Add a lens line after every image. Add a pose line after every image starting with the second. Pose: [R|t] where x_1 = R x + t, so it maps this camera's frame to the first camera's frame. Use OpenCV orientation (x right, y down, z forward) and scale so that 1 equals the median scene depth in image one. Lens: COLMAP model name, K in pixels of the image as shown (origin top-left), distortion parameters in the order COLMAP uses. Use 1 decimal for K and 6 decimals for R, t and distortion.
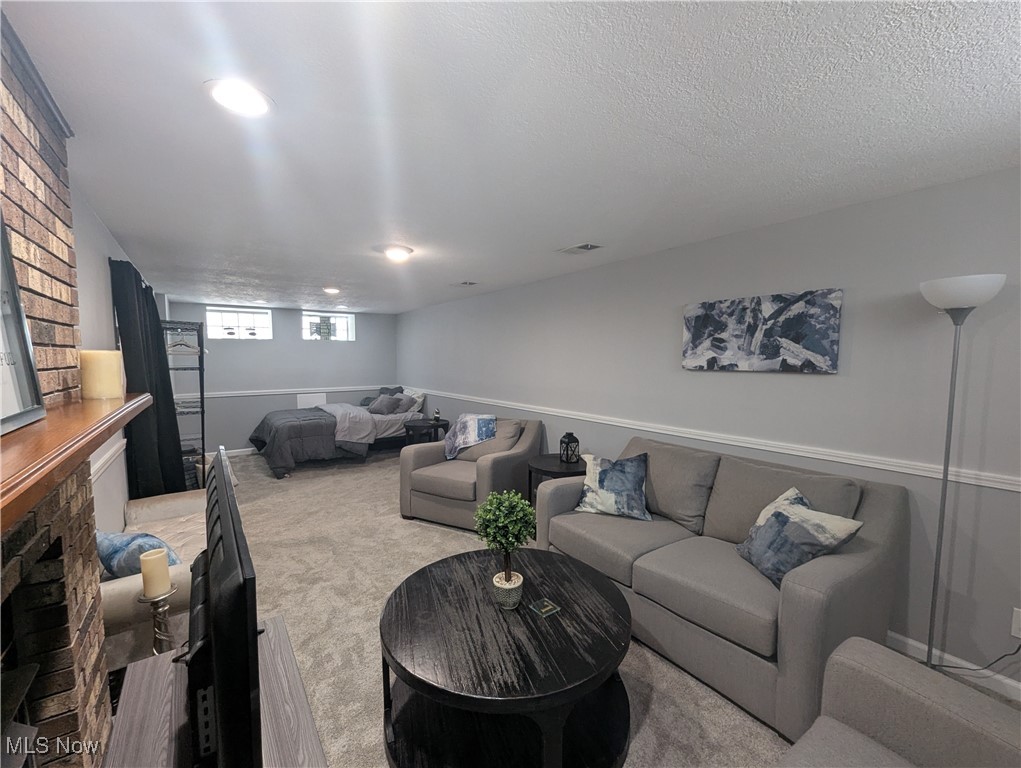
lens RADIAL K [[428.1, 0, 517.4], [0, 428.1, 385.4], [0, 0, 1]] dist [0.003447, -0.000540]
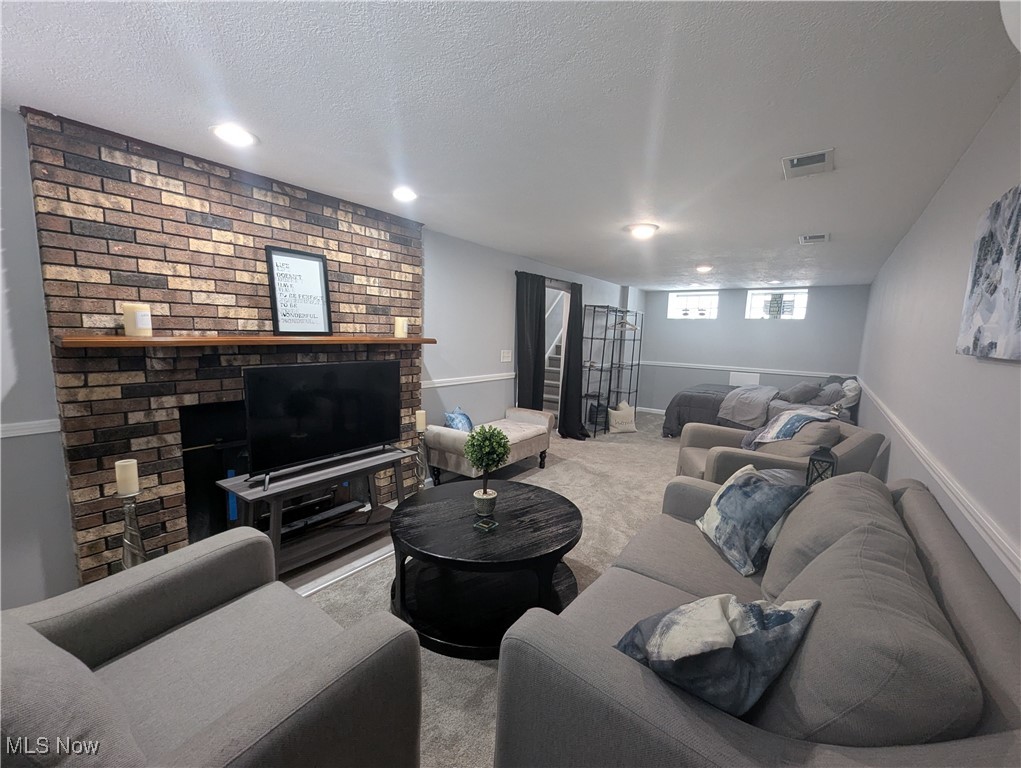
lens RADIAL K [[428.1, 0, 503.7], [0, 428.1, 388.0], [0, 0, 1]] dist [0.003447, -0.000540]
pose [[0.291037, 0.135958, -0.947002, 0.731040], [-0.098477, 0.988850, 0.111702, -0.005677], [0.951630, 0.060748, 0.301180, 0.398946]]
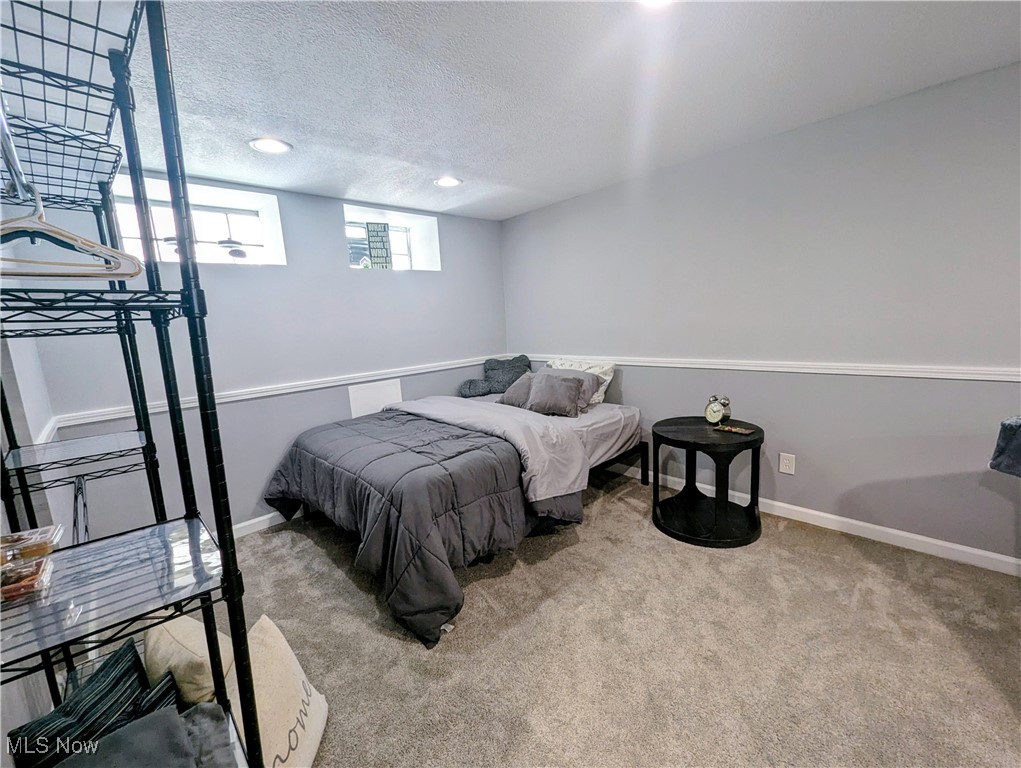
lens RADIAL K [[428.1, 0, 512.7], [0, 428.1, 381.4], [0, 0, 1]] dist [0.003447, -0.000540]
pose [[0.988822, -0.073785, 0.129563, -0.937385], [0.063648, 0.994703, 0.080716, -0.022794], [-0.134833, -0.071567, 0.988280, 1.208196]]
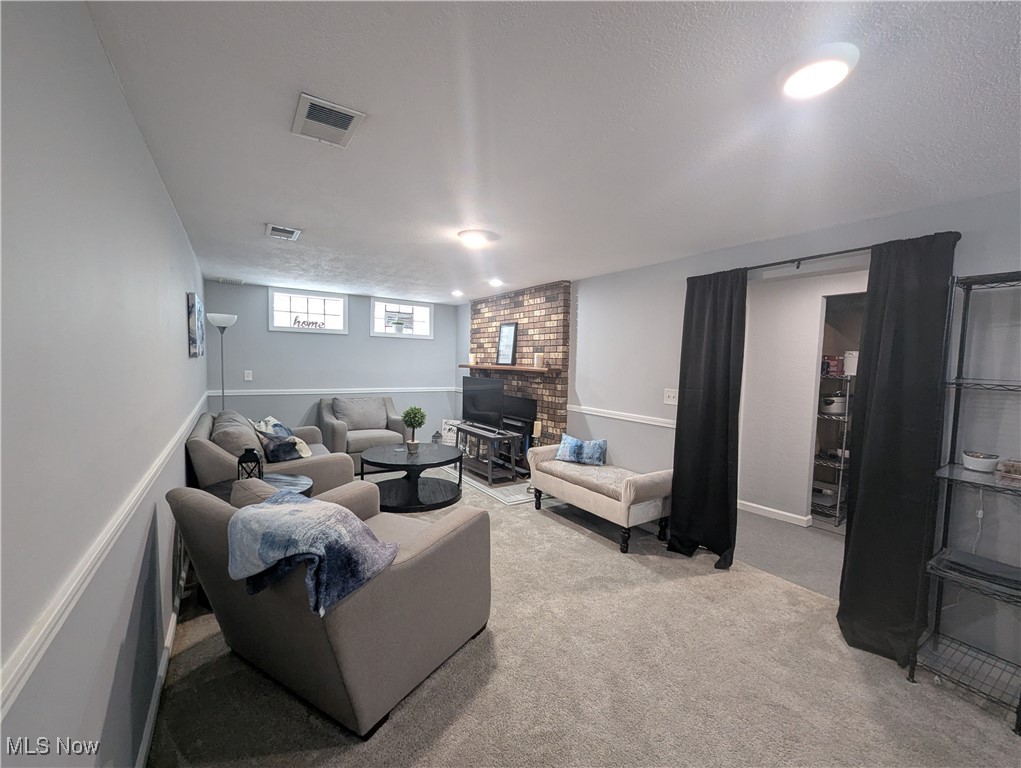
lens RADIAL K [[428.1, 0, 512.8], [0, 428.1, 387.1], [0, 0, 1]] dist [0.003447, -0.000540]
pose [[-0.998447, -0.025335, 0.049618, -0.441995], [-0.018619, 0.991153, 0.131410, -0.122340], [-0.052508, 0.130282, -0.990086, 2.114832]]
